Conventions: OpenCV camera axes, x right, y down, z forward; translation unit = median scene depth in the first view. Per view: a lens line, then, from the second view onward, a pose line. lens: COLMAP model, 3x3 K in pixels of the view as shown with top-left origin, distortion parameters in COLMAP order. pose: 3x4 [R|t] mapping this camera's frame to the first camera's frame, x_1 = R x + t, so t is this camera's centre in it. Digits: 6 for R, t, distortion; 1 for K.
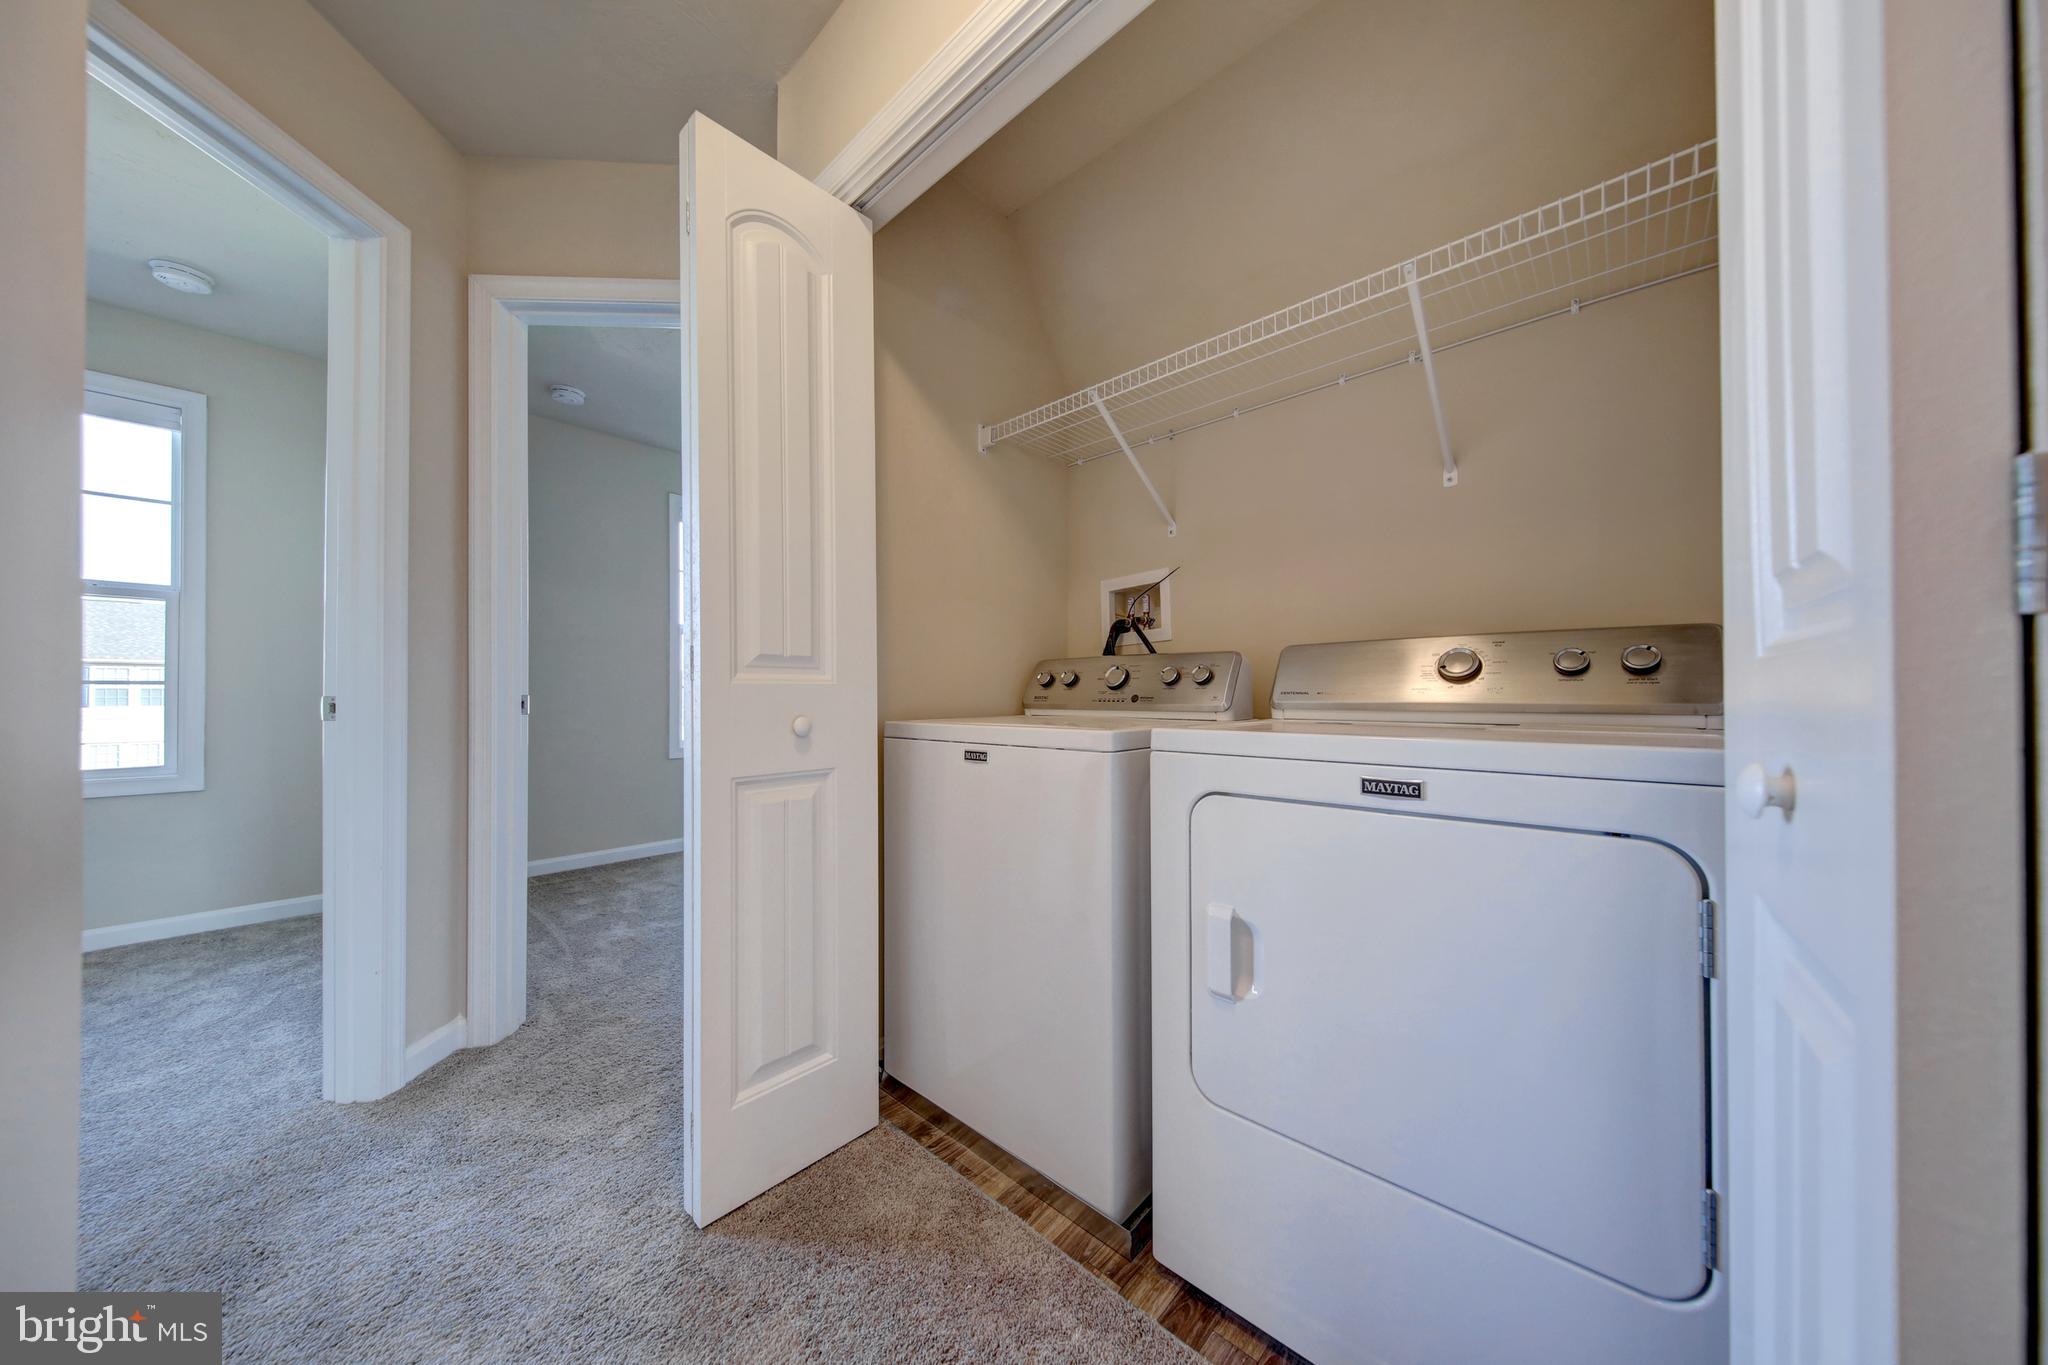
lens RADIAL K [[652.4, 0, 1038.8], [0, 652.4, 688.6], [0, 0, 1]] dist [0.000863, -0.000075]
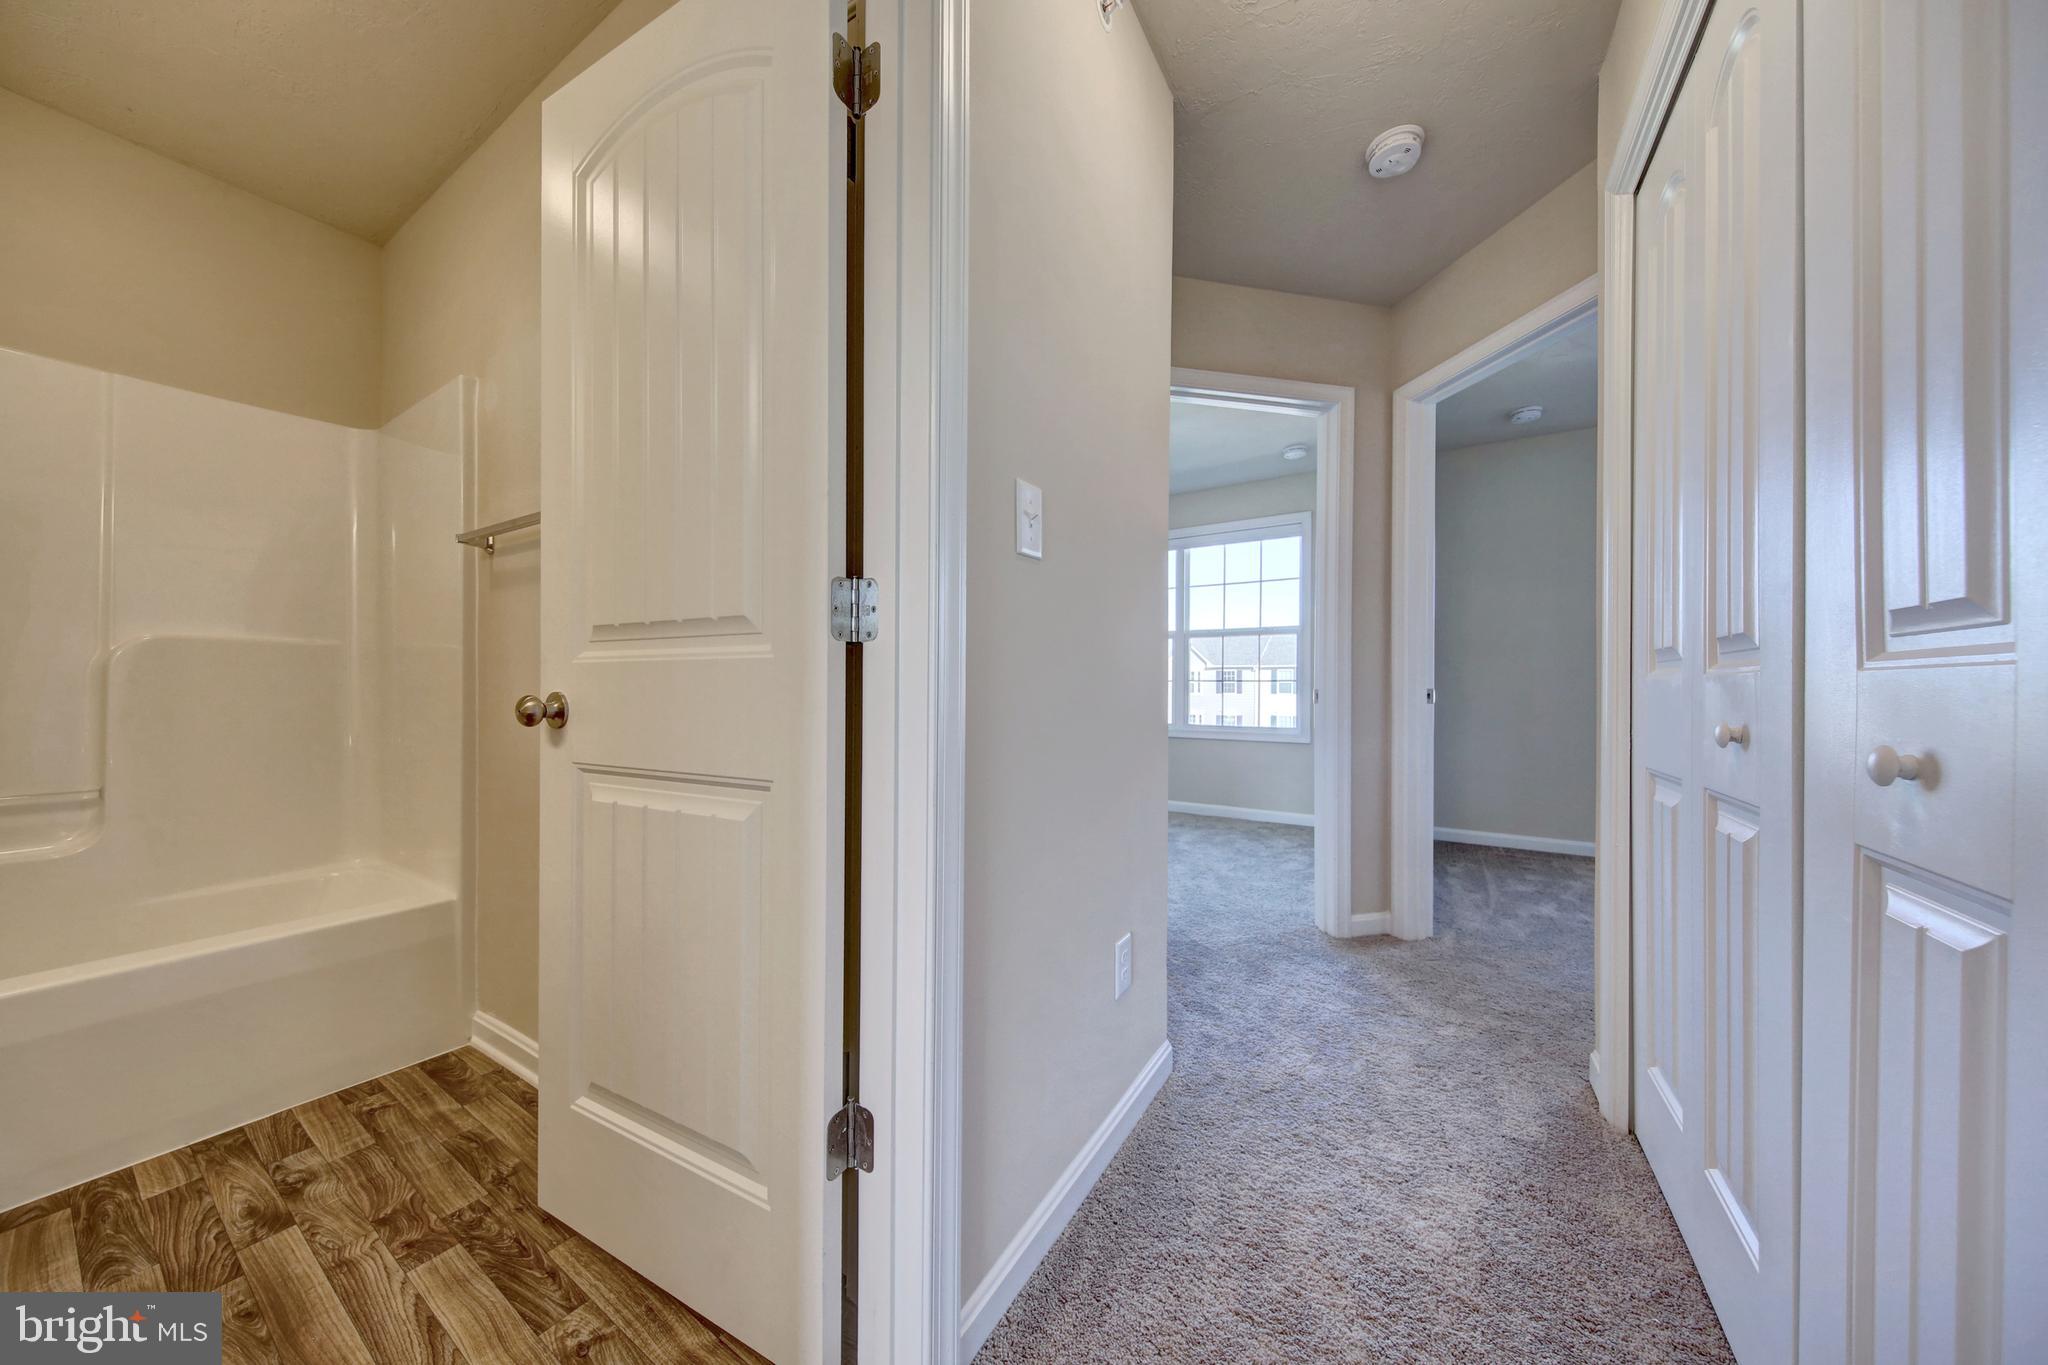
lens RADIAL K [[652.4, 0, 1038.8], [0, 652.4, 688.6], [0, 0, 1]] dist [0.000863, -0.000075]
pose [[0.189408, 0.004228, -0.981889, 0.389075], [0.006687, 0.999962, 0.005595, -0.003936], [0.981876, -0.007625, 0.189372, -0.027160]]
